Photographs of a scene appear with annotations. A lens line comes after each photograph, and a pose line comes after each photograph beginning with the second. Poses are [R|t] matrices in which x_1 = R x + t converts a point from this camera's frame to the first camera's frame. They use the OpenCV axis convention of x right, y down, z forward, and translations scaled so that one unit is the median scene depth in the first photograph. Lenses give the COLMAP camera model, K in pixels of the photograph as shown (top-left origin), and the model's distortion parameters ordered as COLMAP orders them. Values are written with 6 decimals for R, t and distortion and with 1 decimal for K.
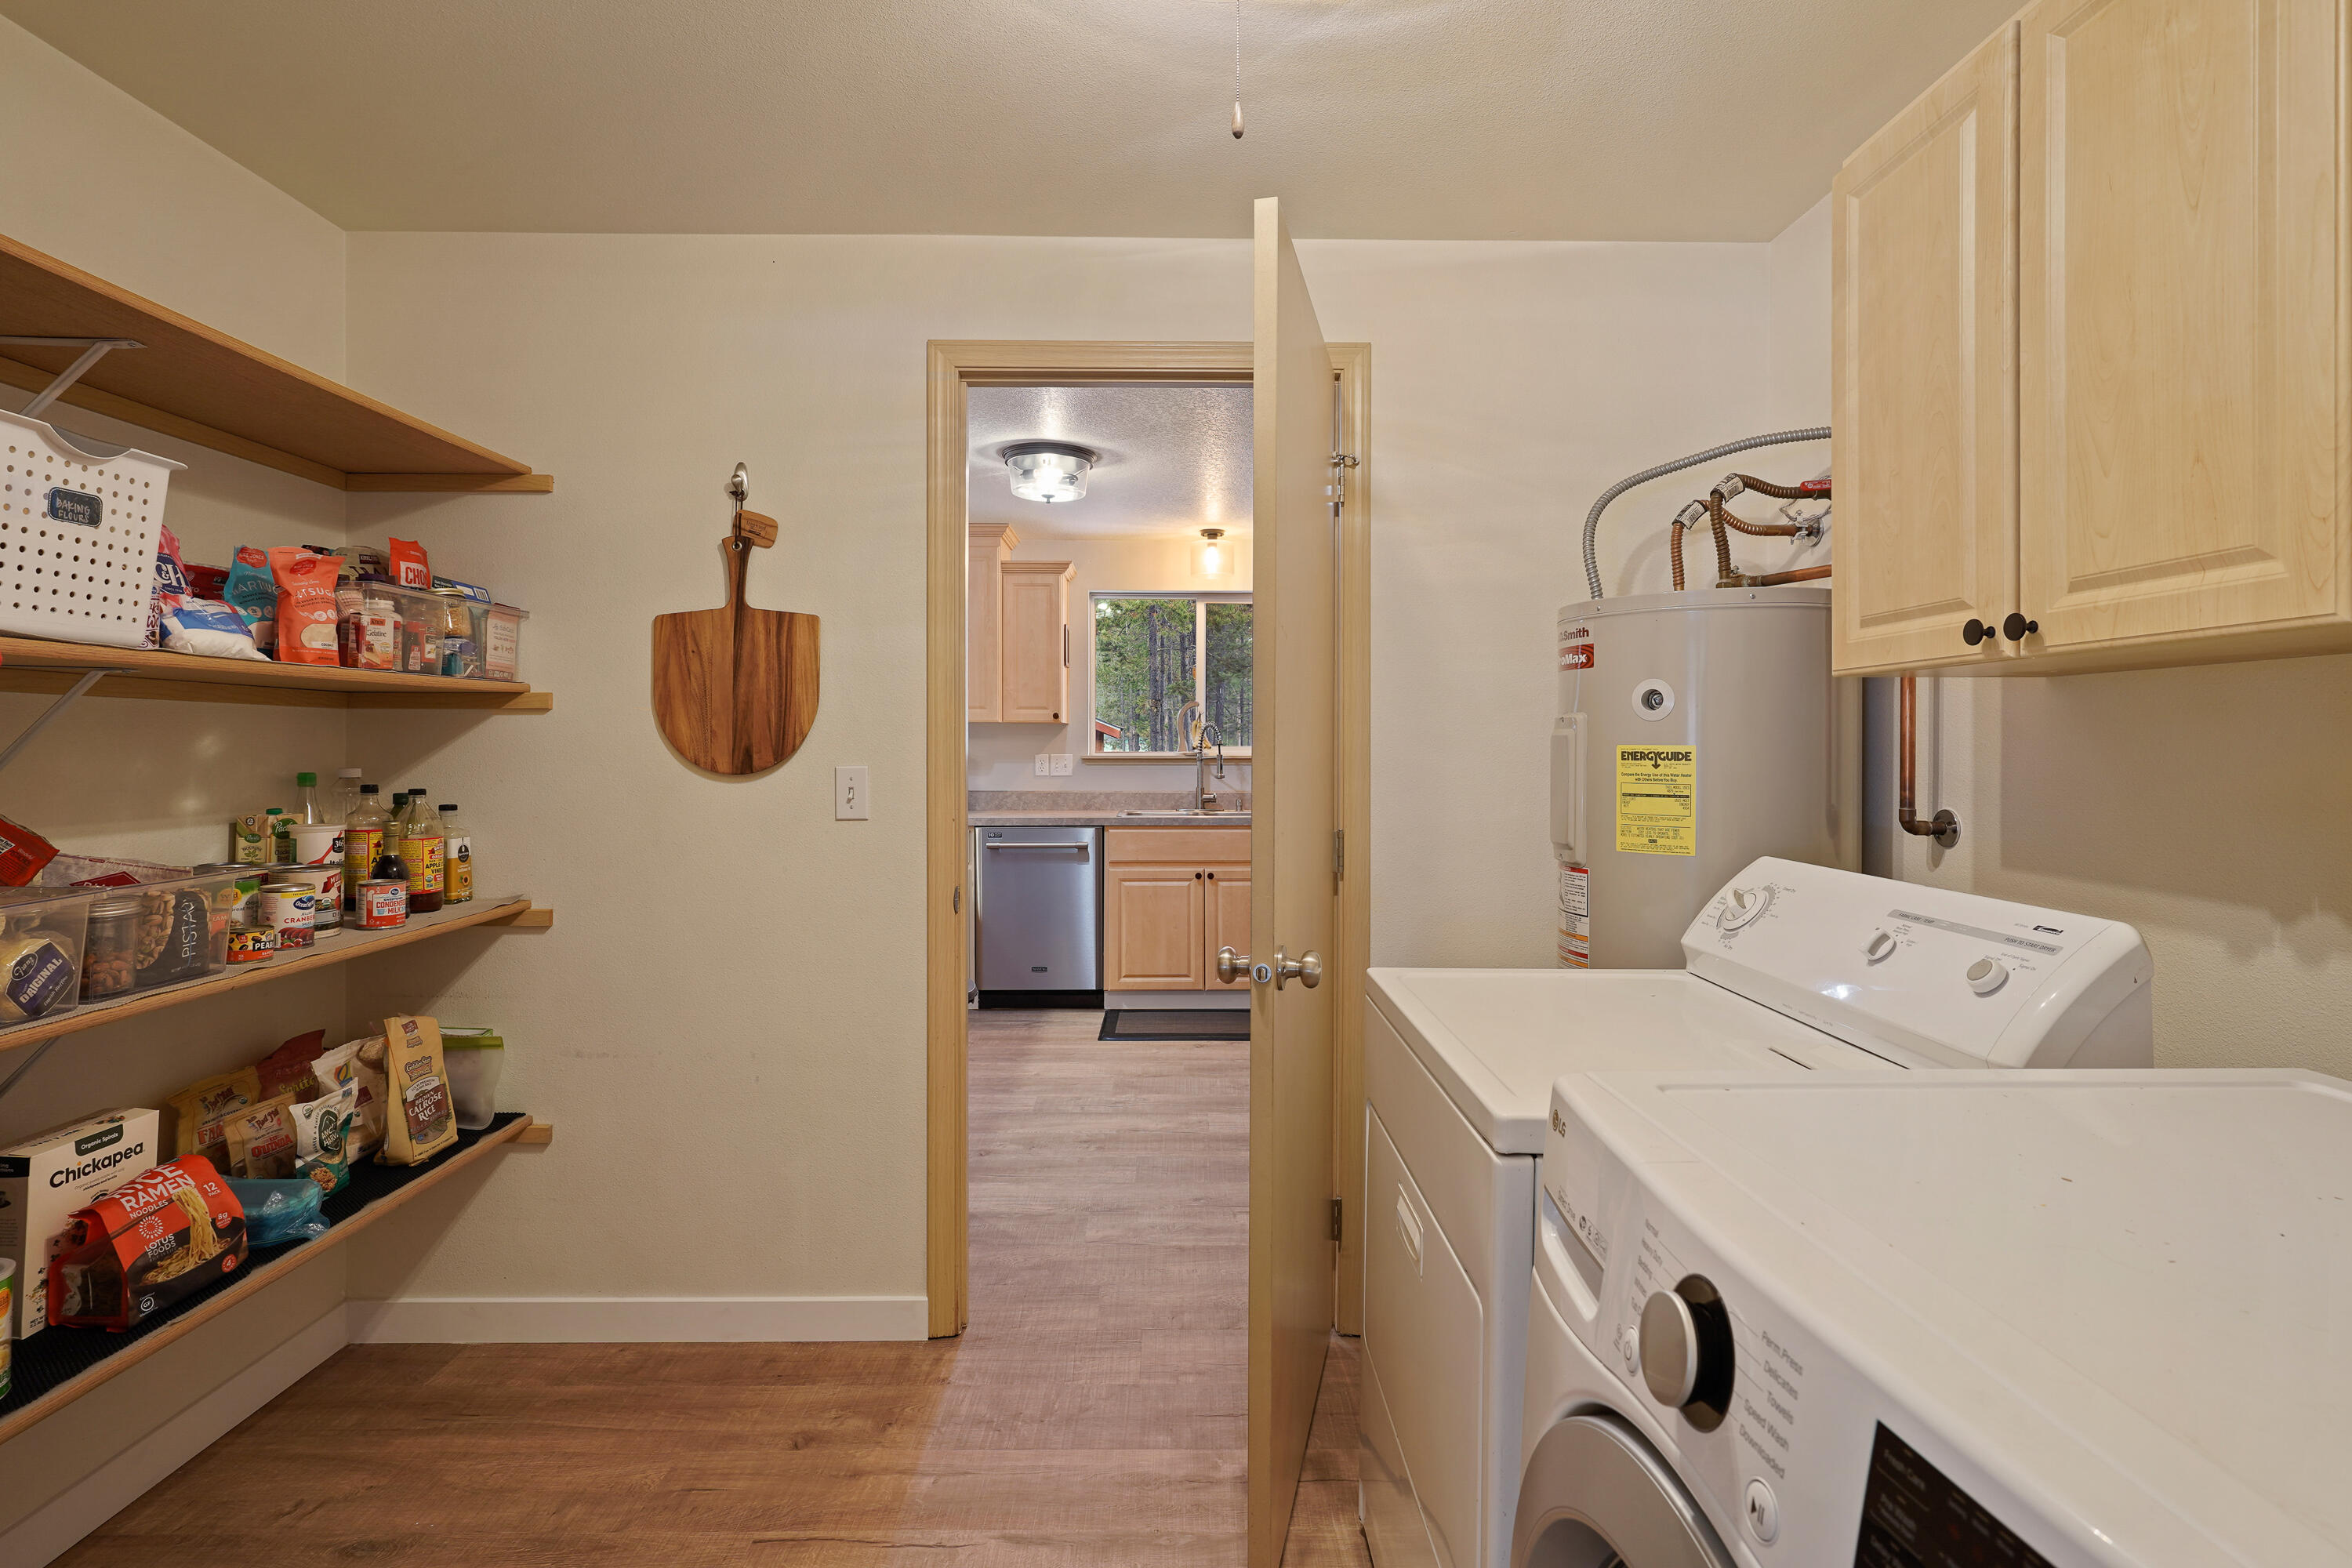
lens RADIAL K [[1178.2, 0, 1169.0], [0, 1178.2, 730.4], [0, 0, 1]] dist [-0.001814, -0.000326]
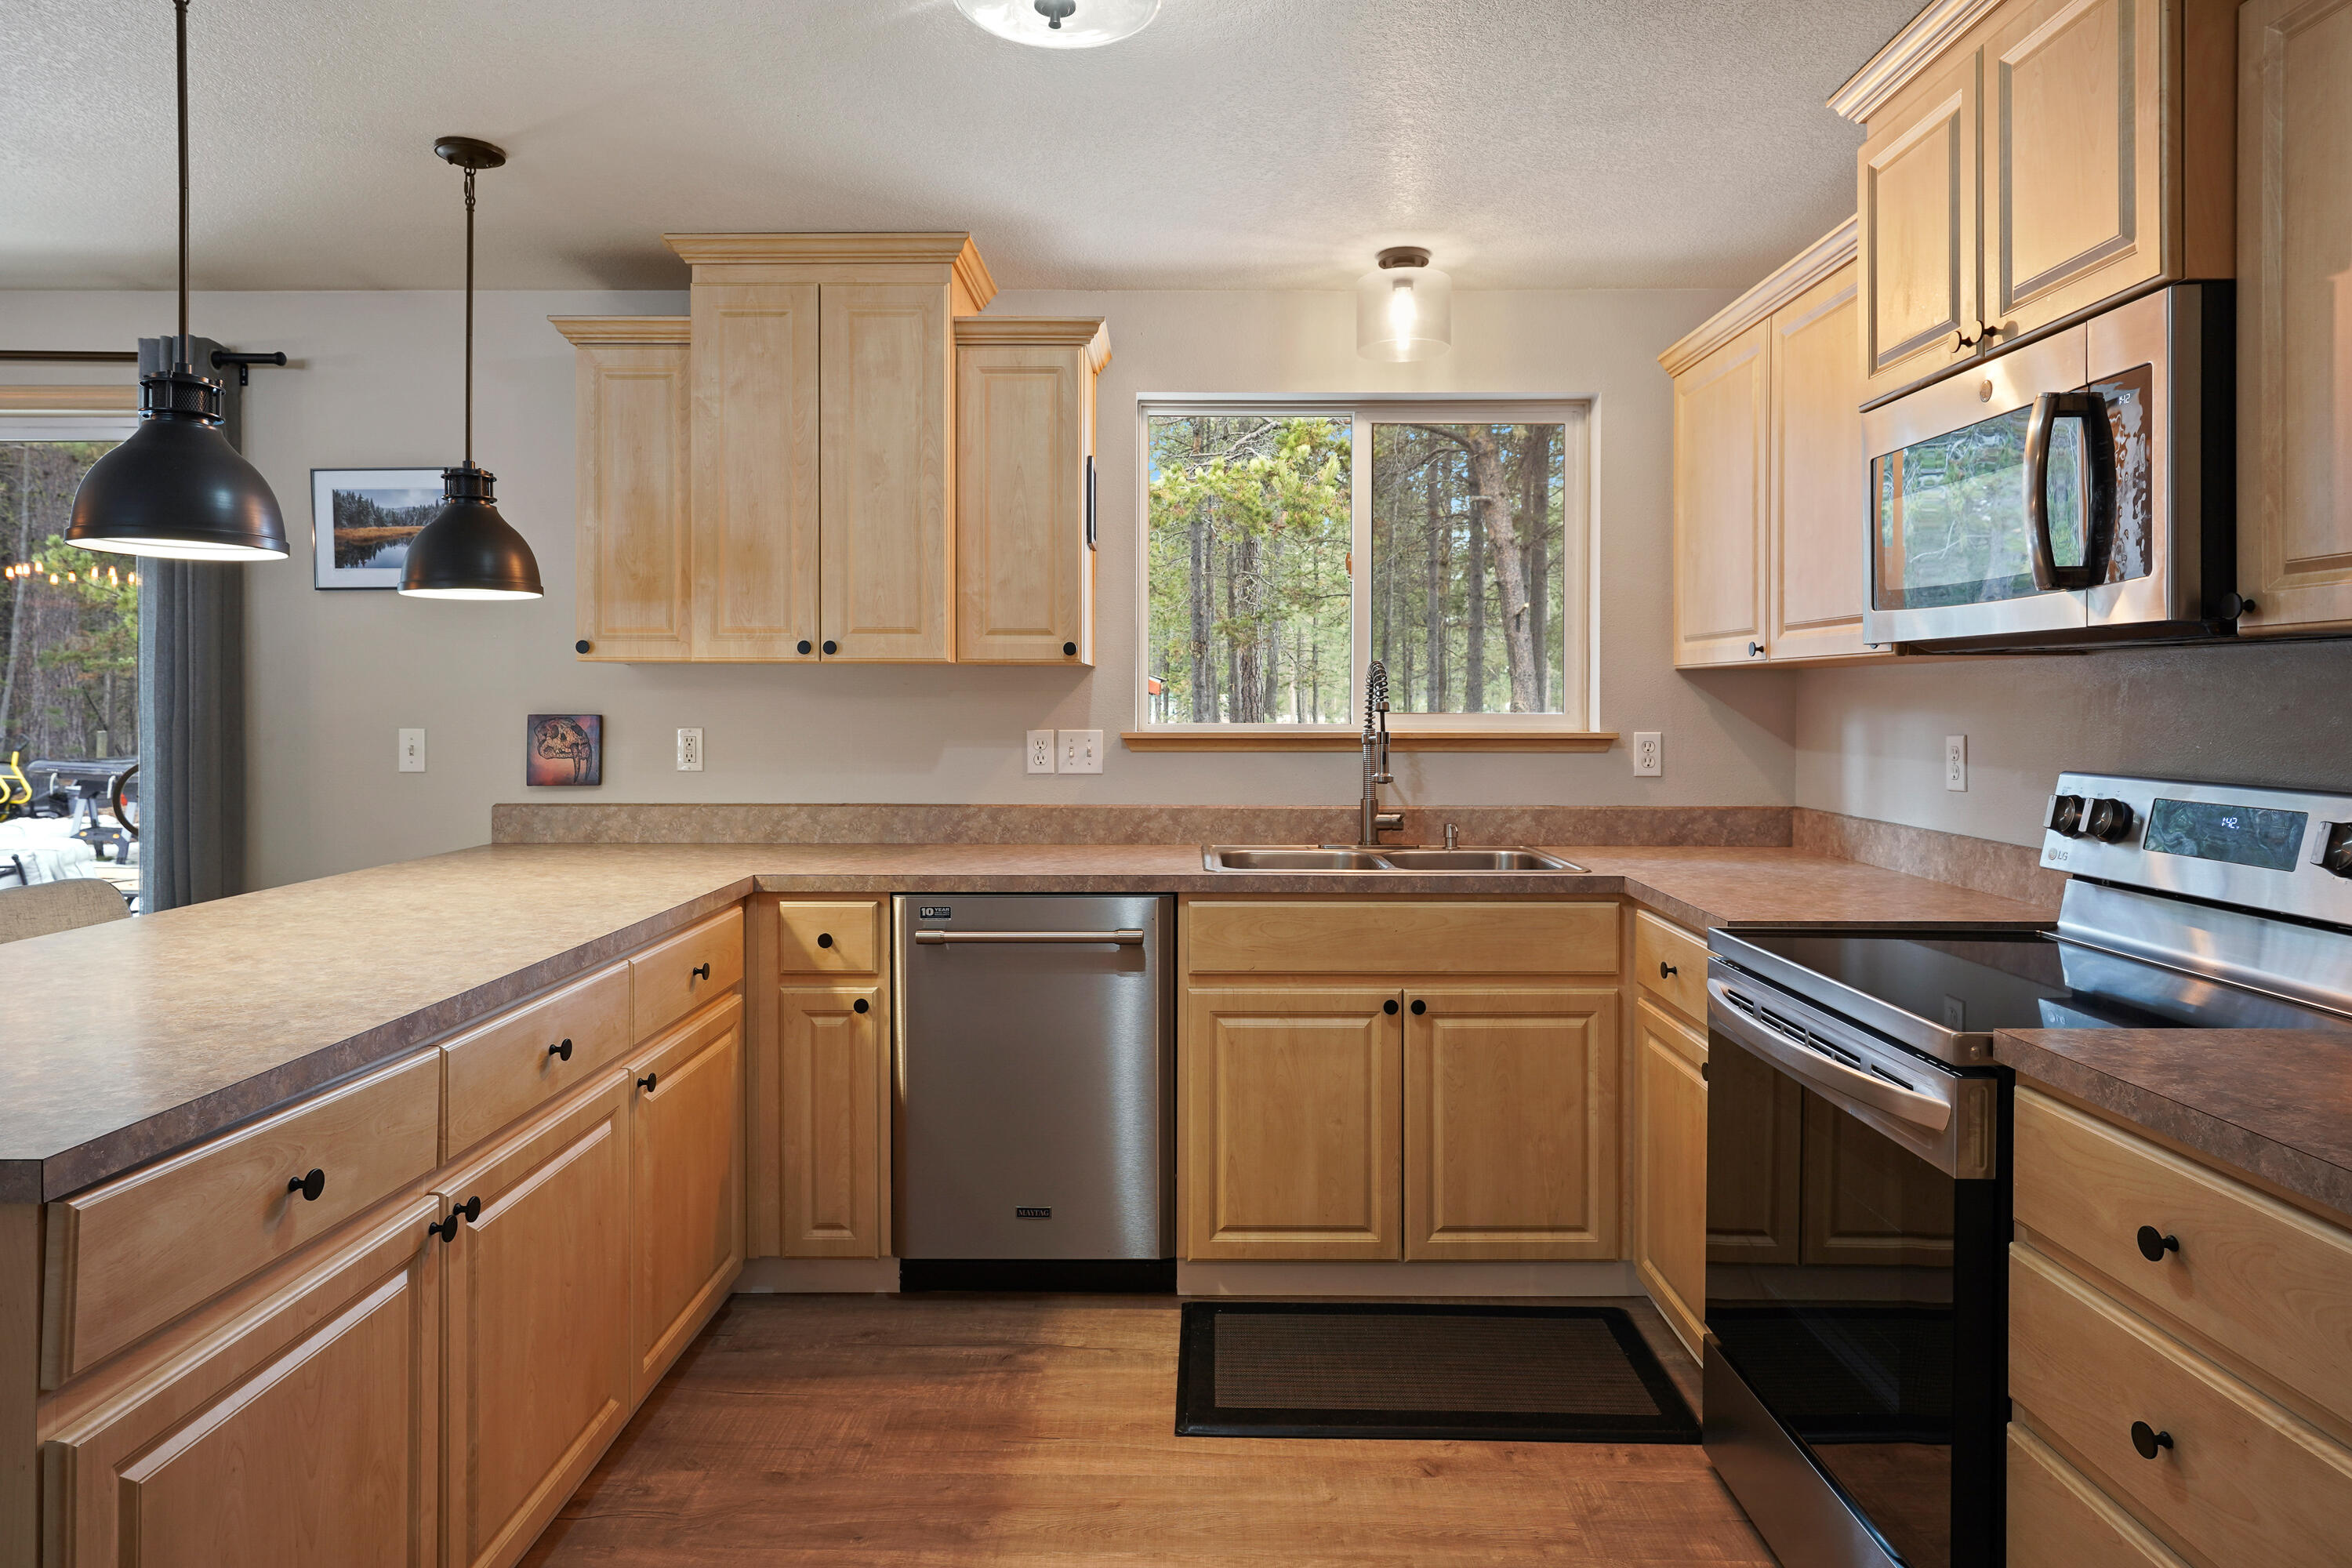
lens RADIAL K [[1409.7, 0, 1181.4], [0, 1409.7, 693.8], [0, 0, 1]] dist [0.001060, 0.001358]
pose [[0.999938, 0.001510, -0.010992, -0.045276], [-0.001442, 0.999980, 0.006236, 0.001867], [0.011001, -0.006220, 0.999920, 0.436710]]
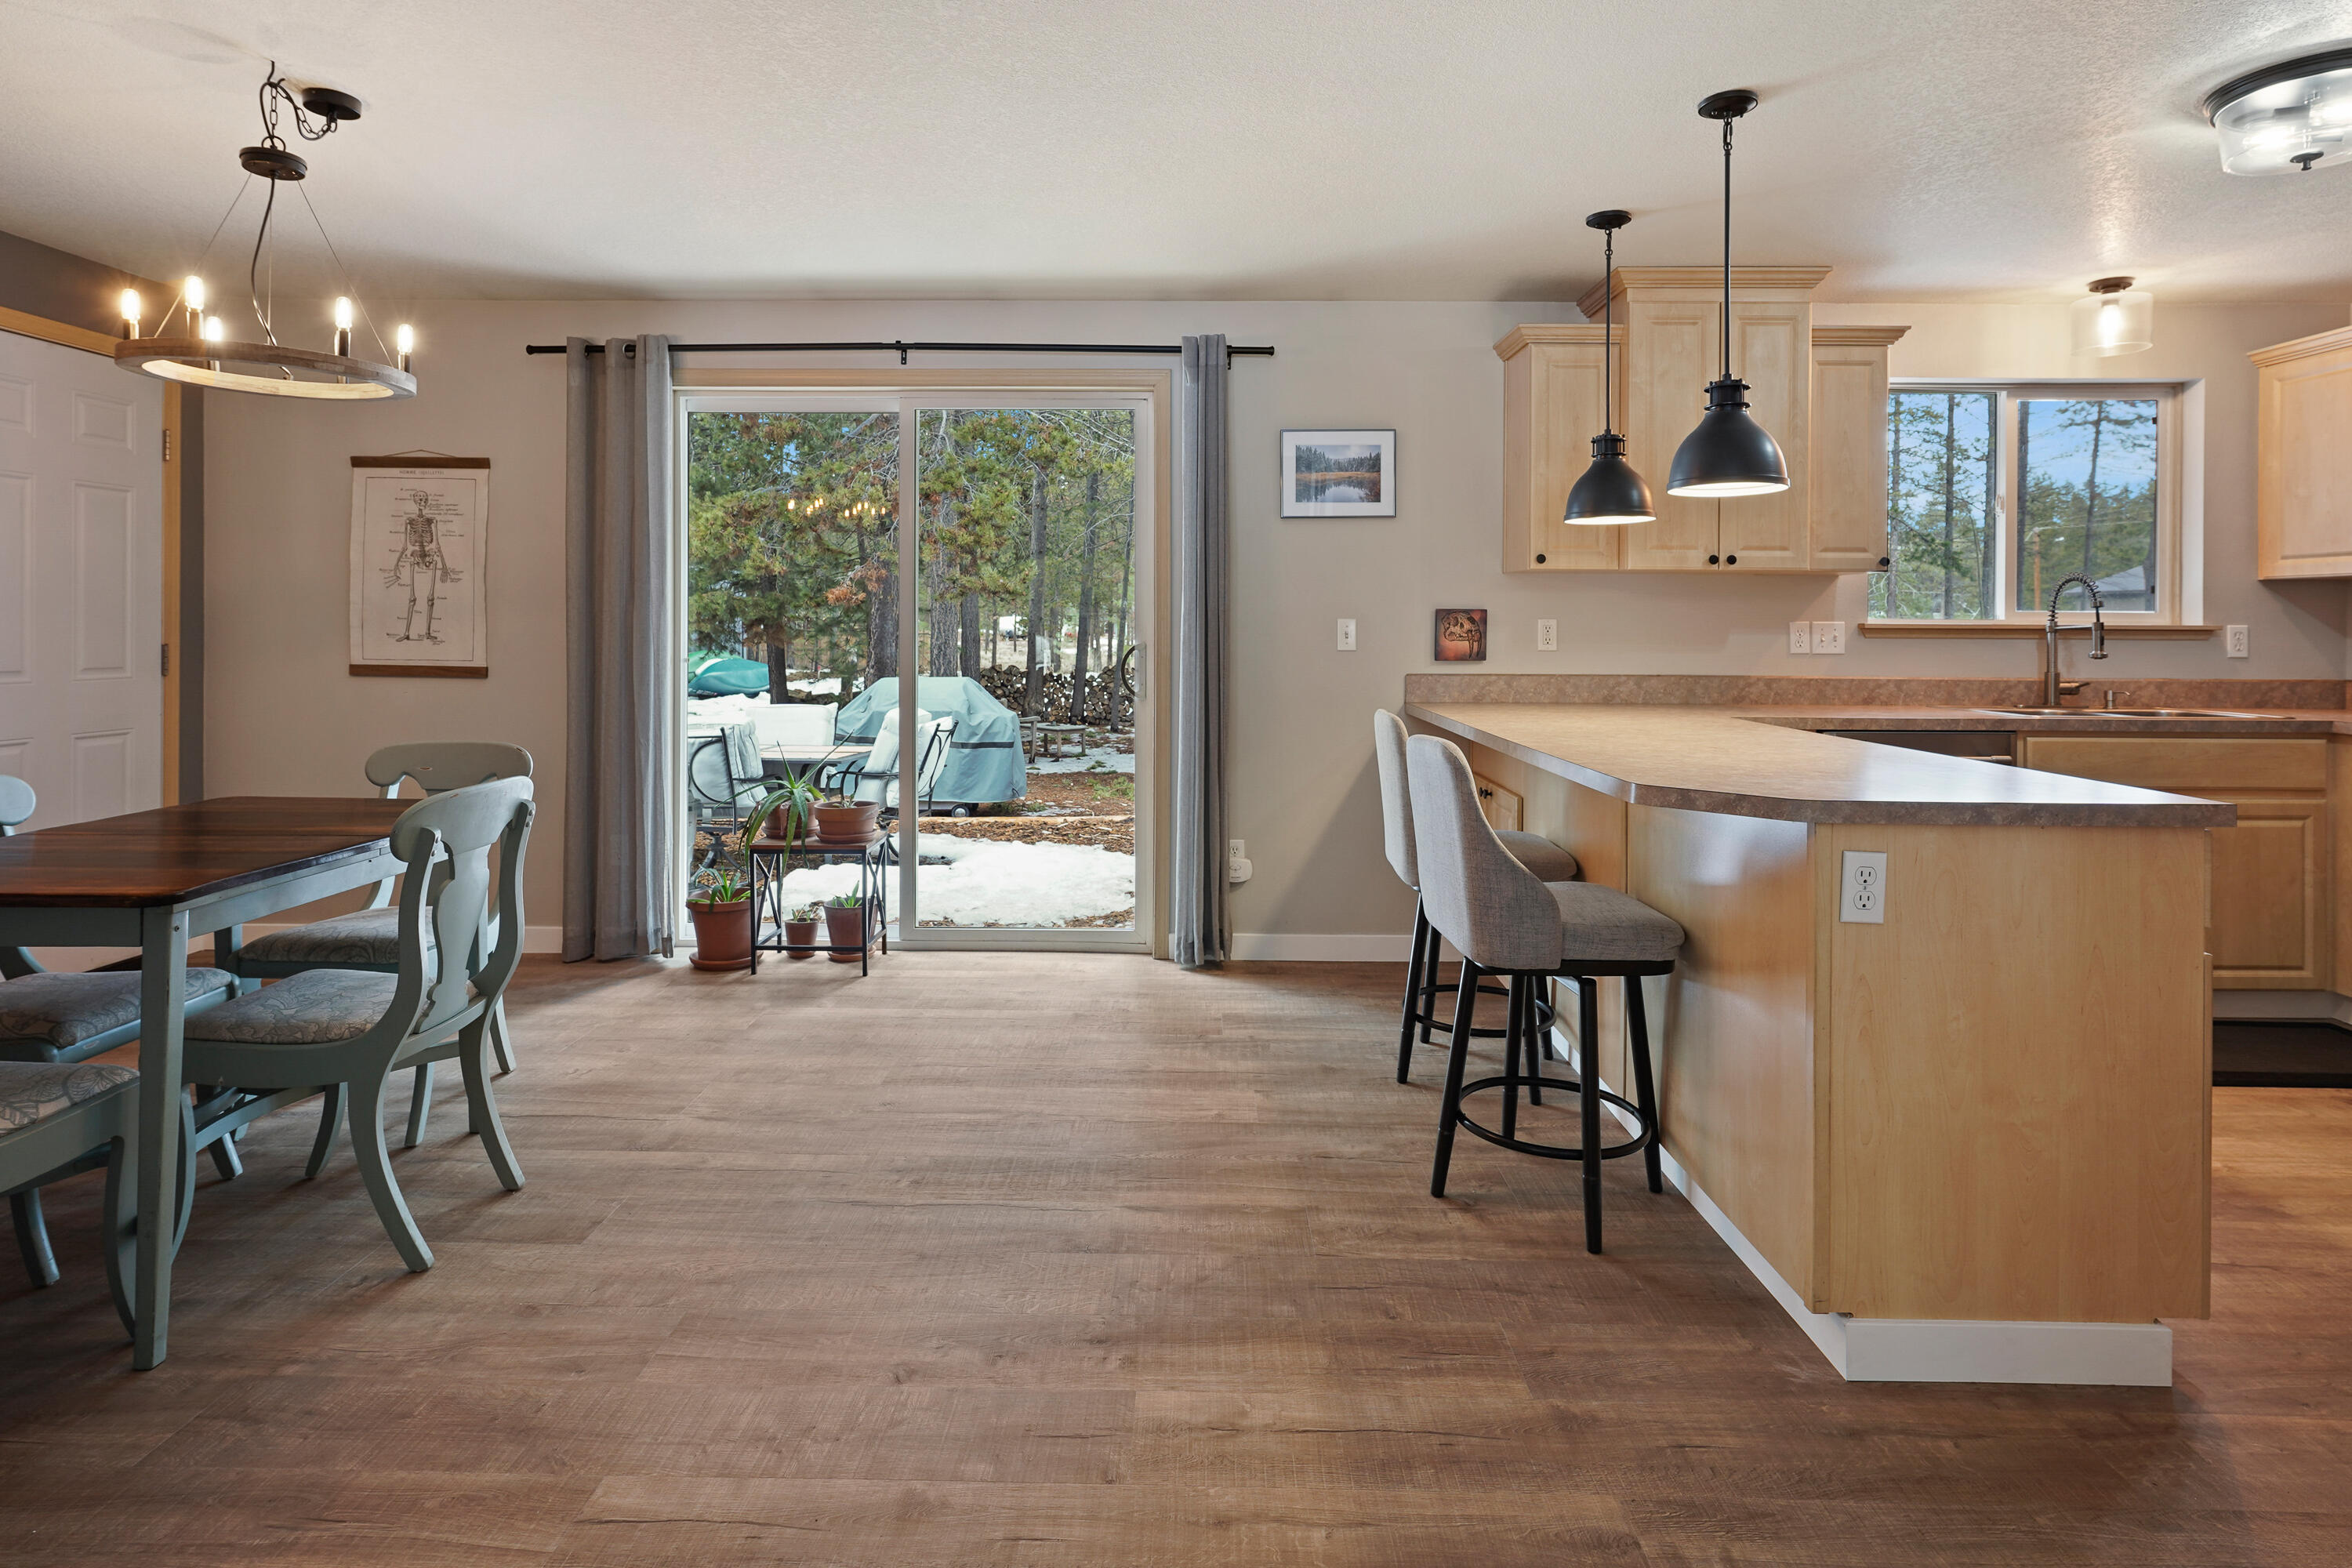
lens RADIAL K [[1207.2, 0, 1216.8], [0, 1207.2, 622.2], [0, 0, 1]] dist [0.005939, 0.001852]
pose [[0.999974, 0.006319, 0.003469, -0.464585], [-0.006345, 0.999951, 0.007620, 0.018150], [-0.003421, -0.007642, 0.999965, 0.323333]]
